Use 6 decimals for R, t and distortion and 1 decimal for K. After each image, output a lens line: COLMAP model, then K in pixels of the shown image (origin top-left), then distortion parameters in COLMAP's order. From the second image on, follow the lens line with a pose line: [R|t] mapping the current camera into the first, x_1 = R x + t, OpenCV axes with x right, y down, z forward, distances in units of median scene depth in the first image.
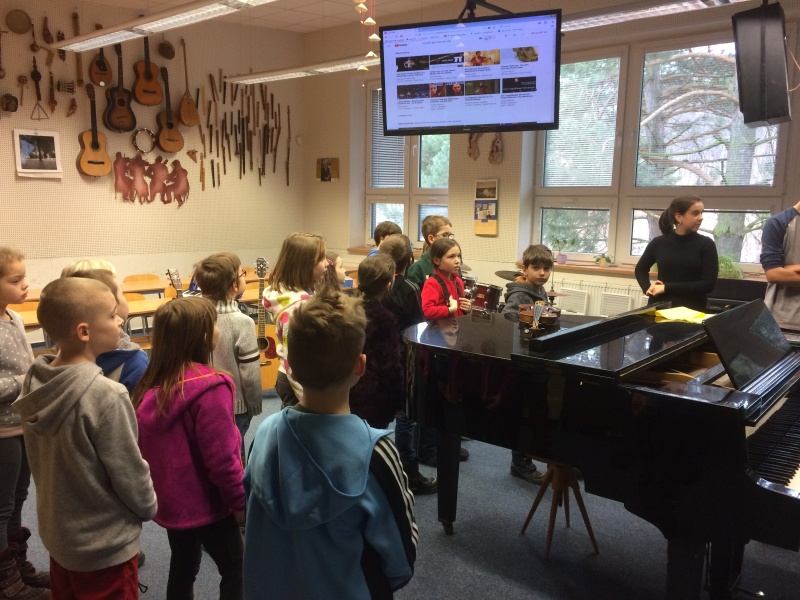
lens RADIAL K [[681.0, 0, 402.5], [0, 681.0, 299.0], [0, 0, 1]] dist [0.068869, -0.095948]
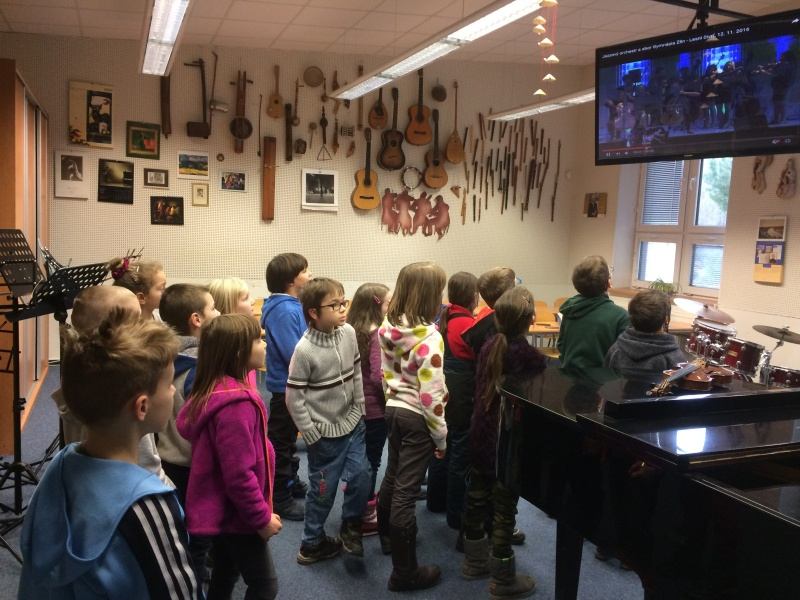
lens RADIAL K [[681.0, 0, 401.1], [0, 681.0, 301.2], [0, 0, 1]] dist [0.068869, -0.095948]
pose [[0.888065, 0.071302, -0.454155, 0.114534], [-0.094898, 0.995054, -0.029344, -0.004405], [0.449817, 0.069158, 0.890439, 0.053509]]
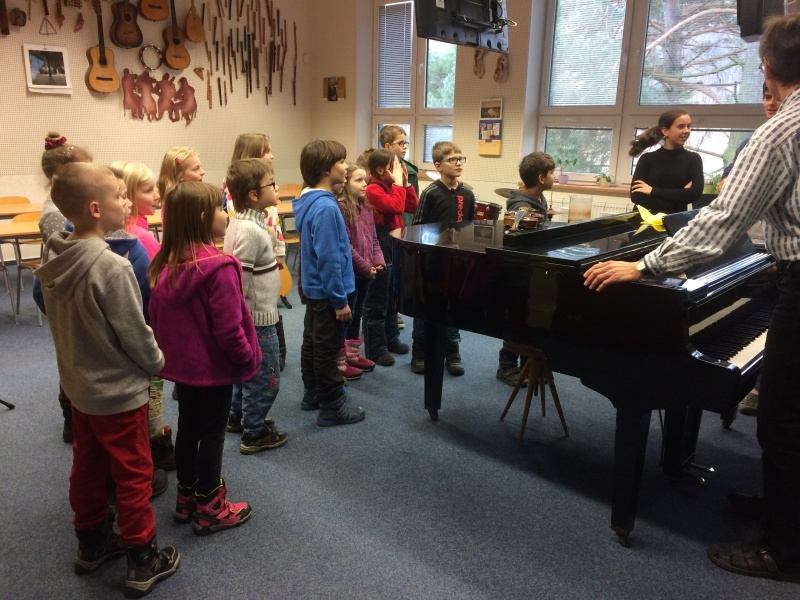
lens RADIAL K [[681.0, 0, 402.5], [0, 681.0, 299.5], [0, 0, 1]] dist [0.068869, -0.095948]
pose [[0.999720, 0.010898, -0.020983, 0.017946], [-0.008743, 0.994931, 0.100178, 0.019155], [0.021969, -0.099967, 0.994748, -0.031024]]
